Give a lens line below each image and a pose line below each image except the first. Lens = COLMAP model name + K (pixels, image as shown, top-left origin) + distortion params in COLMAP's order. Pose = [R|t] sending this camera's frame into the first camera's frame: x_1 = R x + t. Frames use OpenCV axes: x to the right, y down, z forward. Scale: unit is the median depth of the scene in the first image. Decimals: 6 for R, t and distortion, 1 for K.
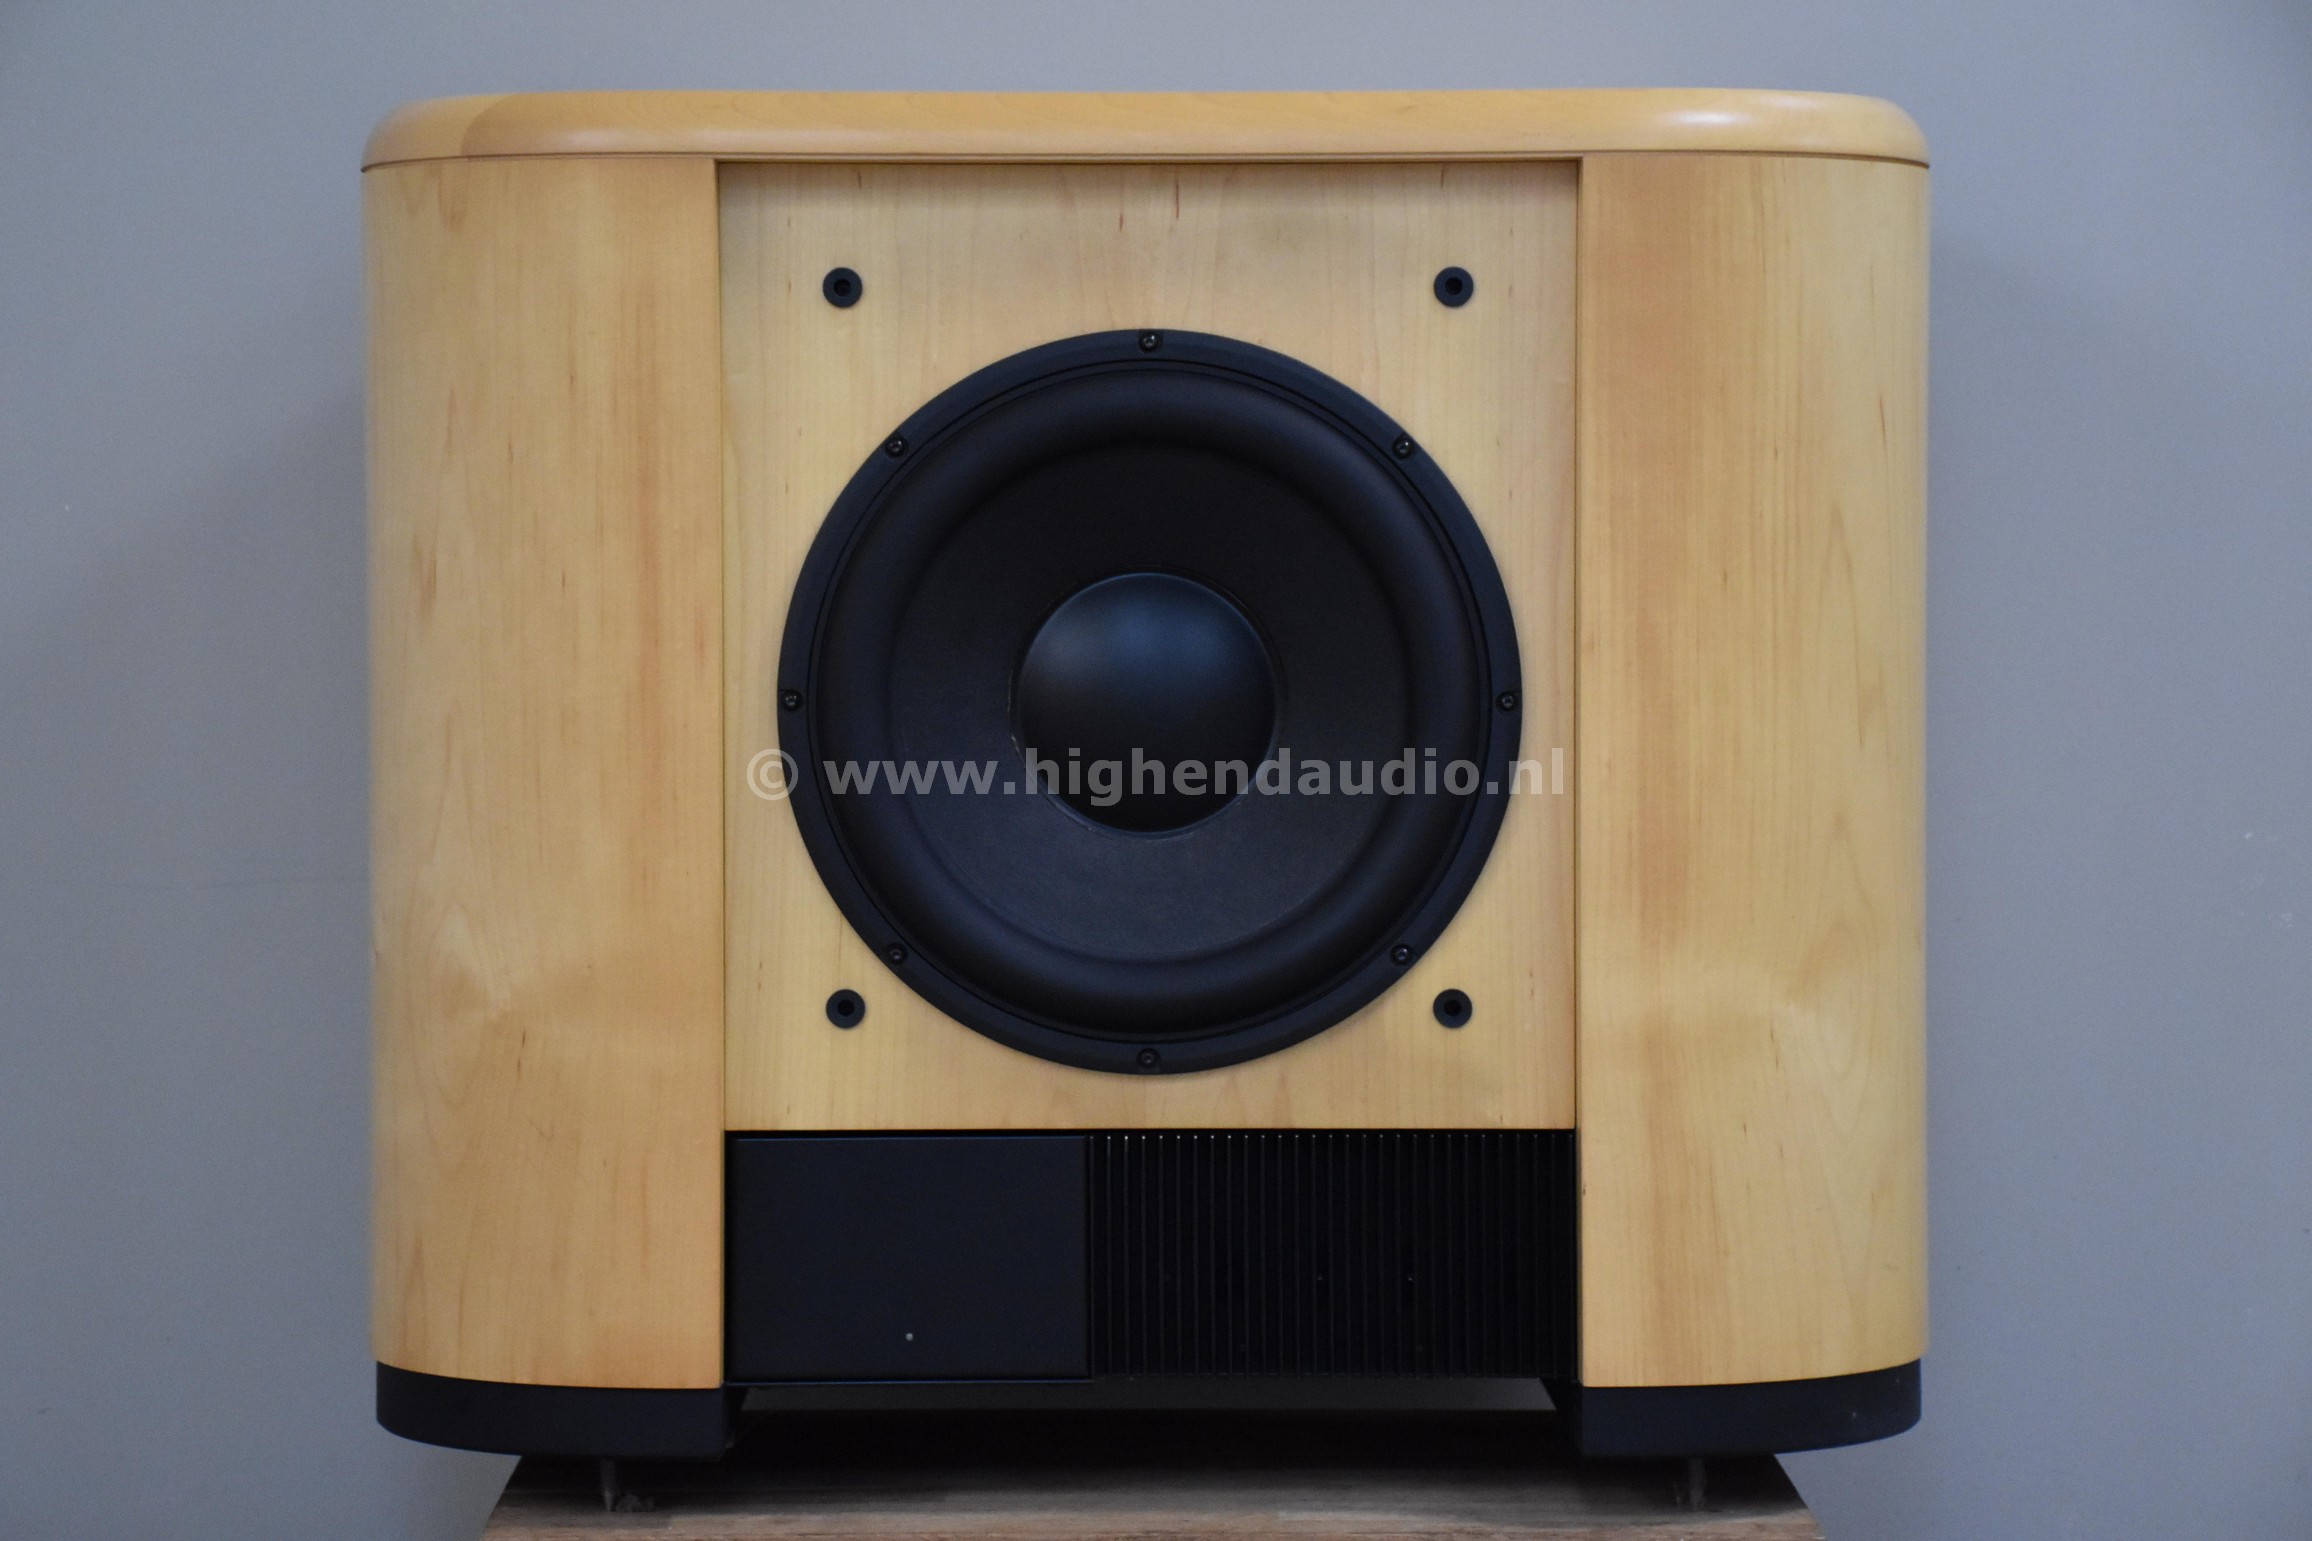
lens RADIAL K [[6229.1, 0, 1150.7], [0, 6229.1, 778.7], [0, 0, 1]] dist [0.707540, 0.000000]
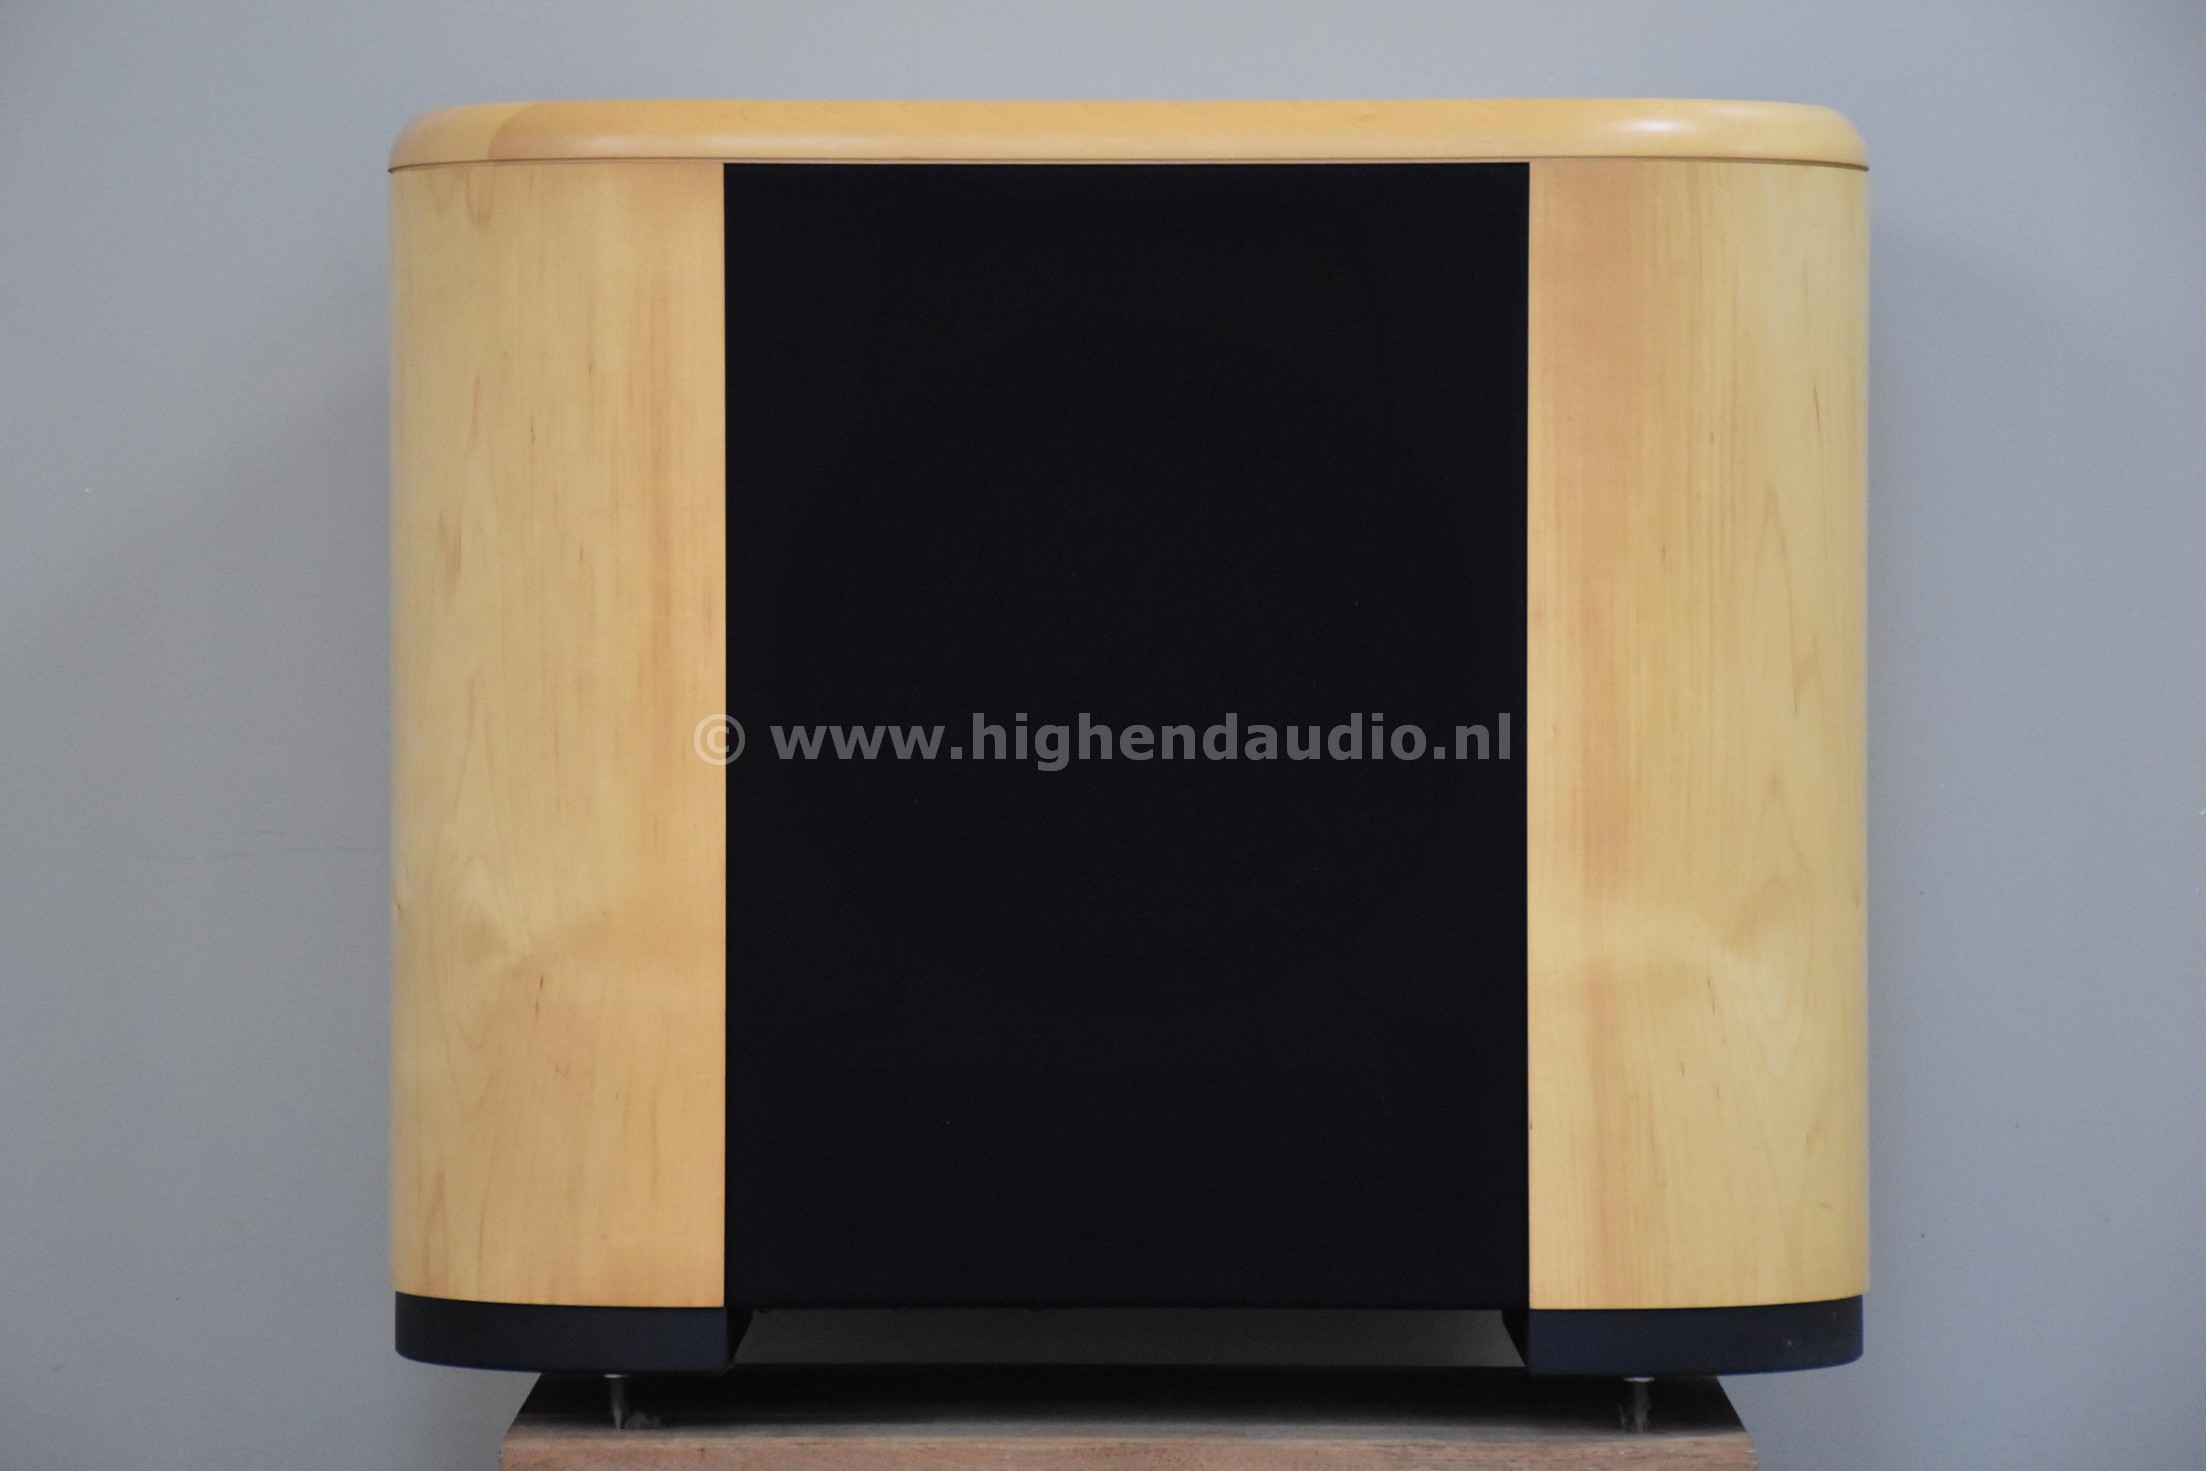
lens RADIAL K [[9040.4, 0, 1114.3], [0, 9040.4, 721.1], [0, 0, 1]] dist [1.688663, 0.000000]
pose [[0.999939, 0.002173, -0.010806, 0.014483], [-0.002472, 0.999614, -0.027681, 0.039695], [0.010742, 0.027706, 0.999558, -0.552390]]
